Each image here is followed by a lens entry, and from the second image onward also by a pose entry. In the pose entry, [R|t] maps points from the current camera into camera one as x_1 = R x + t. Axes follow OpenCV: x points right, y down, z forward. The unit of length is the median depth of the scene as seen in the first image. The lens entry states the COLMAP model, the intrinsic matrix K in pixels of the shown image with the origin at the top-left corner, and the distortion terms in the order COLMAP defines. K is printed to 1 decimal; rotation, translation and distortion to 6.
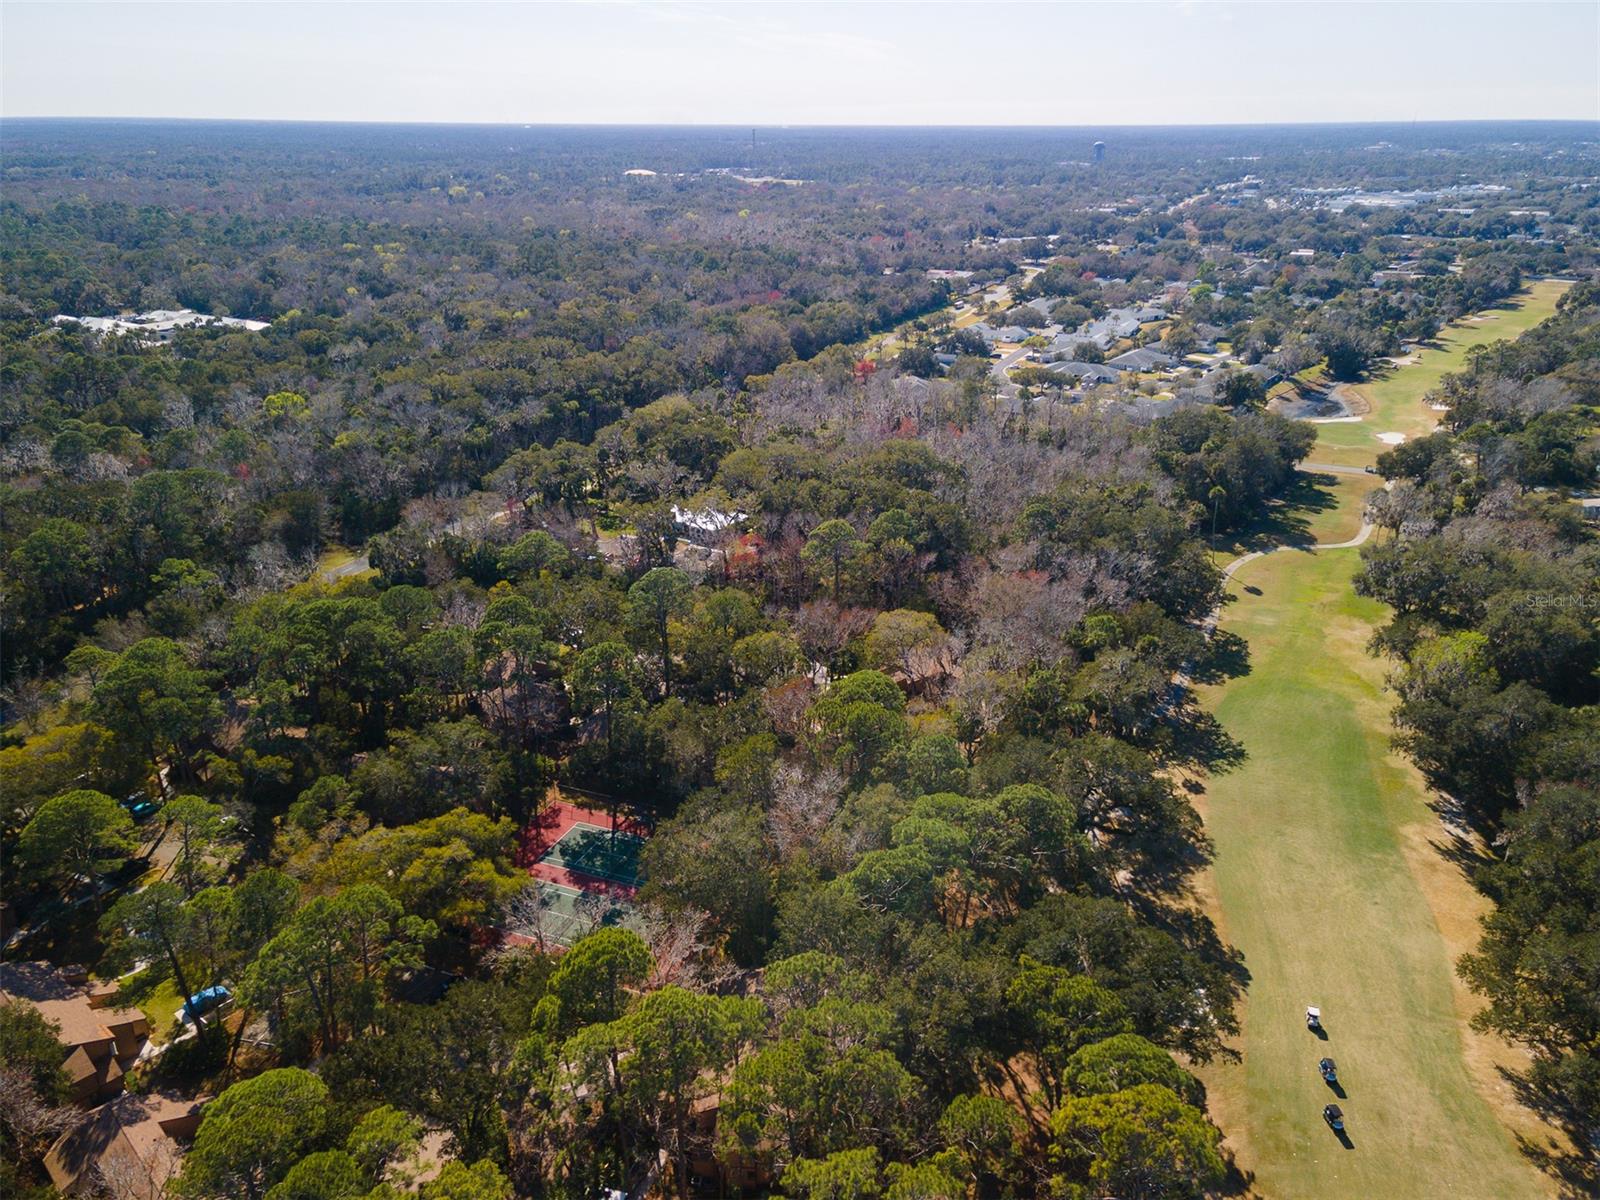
lens RADIAL K [[1173.8, 0, 800.0], [0, 1173.8, 600.0], [0, 0, 1]] dist [0.013301, 0.048450]
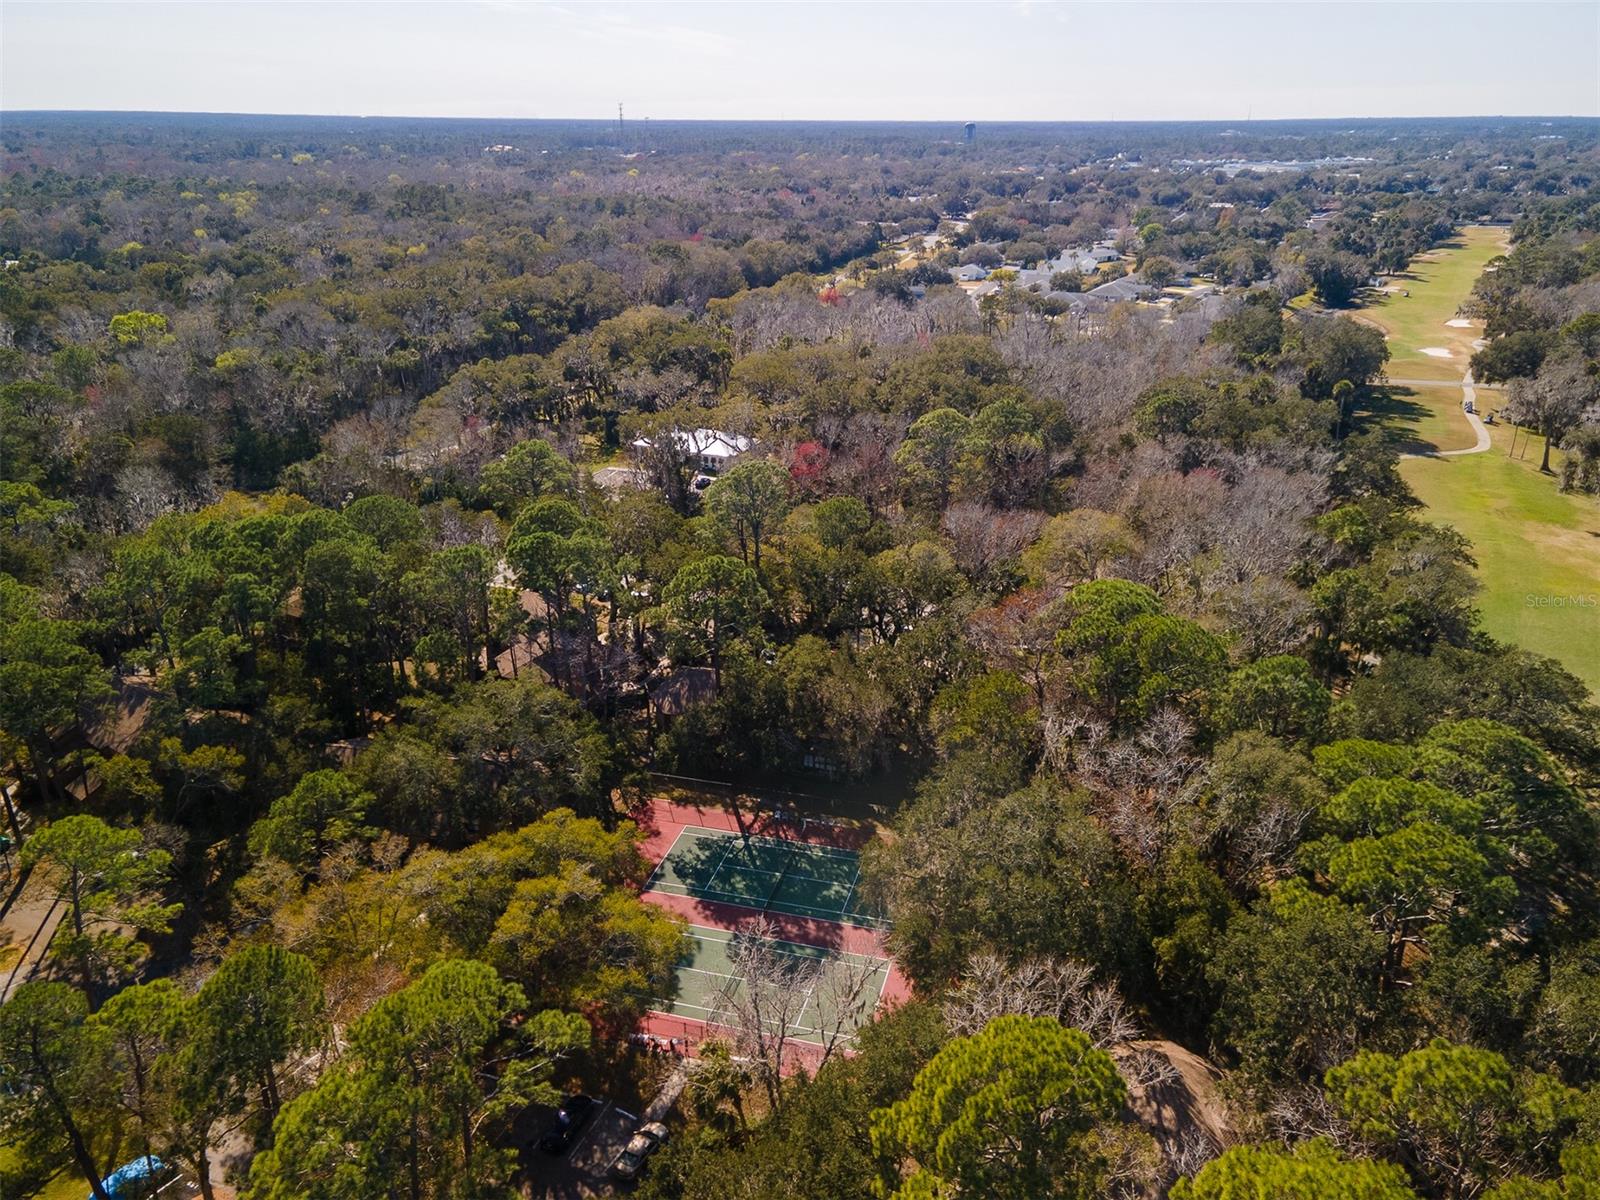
lens RADIAL K [[1173.8, 0, 800.0], [0, 1173.8, 600.0], [0, 0, 1]] dist [0.013301, 0.048450]
pose [[0.992628, -0.041462, 0.113892, -0.125876], [0.041465, 0.999137, 0.002339, 0.040359], [-0.113890, 0.002401, 0.993490, 0.214723]]
